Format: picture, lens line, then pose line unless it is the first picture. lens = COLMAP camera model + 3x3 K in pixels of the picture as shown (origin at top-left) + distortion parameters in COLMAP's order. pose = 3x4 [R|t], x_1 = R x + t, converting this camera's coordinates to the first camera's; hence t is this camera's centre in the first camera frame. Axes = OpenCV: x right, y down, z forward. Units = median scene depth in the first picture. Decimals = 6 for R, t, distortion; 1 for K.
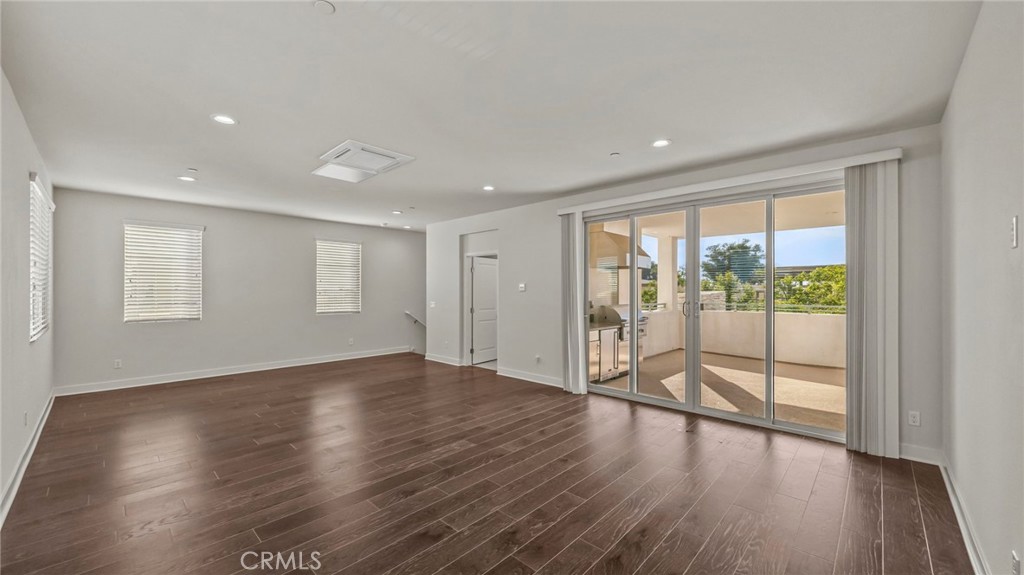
lens RADIAL K [[394.2, 0, 510.1], [0, 394.2, 291.4], [0, 0, 1]] dist [-0.001690, -0.000091]
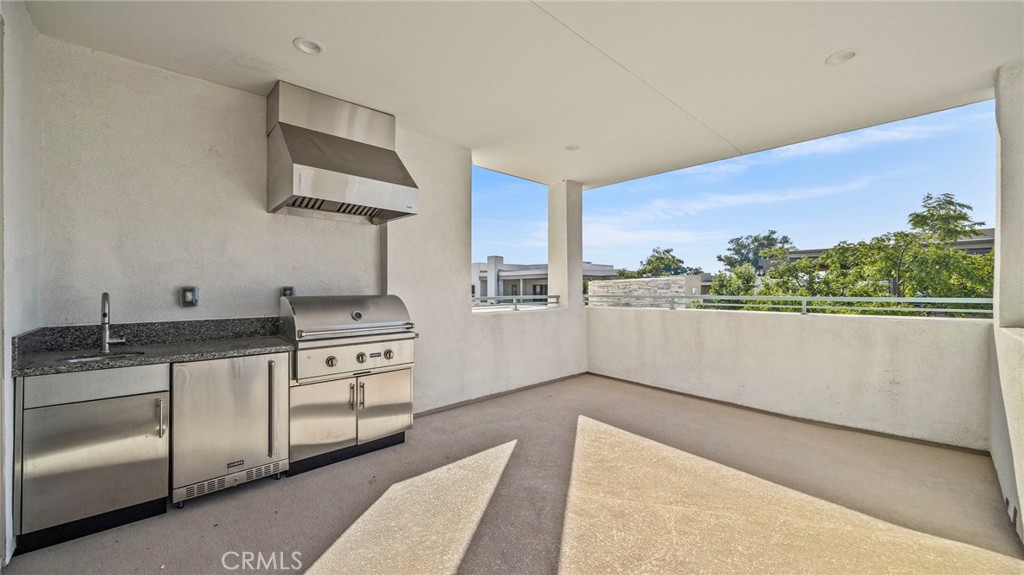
lens RADIAL K [[382.9, 0, 512.0], [0, 382.9, 287.5], [0, 0, 1]] dist [-0.000838, -0.000041]
pose [[0.997527, -0.007721, -0.069860, 0.274915], [0.007323, 0.999956, -0.005946, 0.016224], [0.069903, 0.005420, 0.997539, 0.322285]]
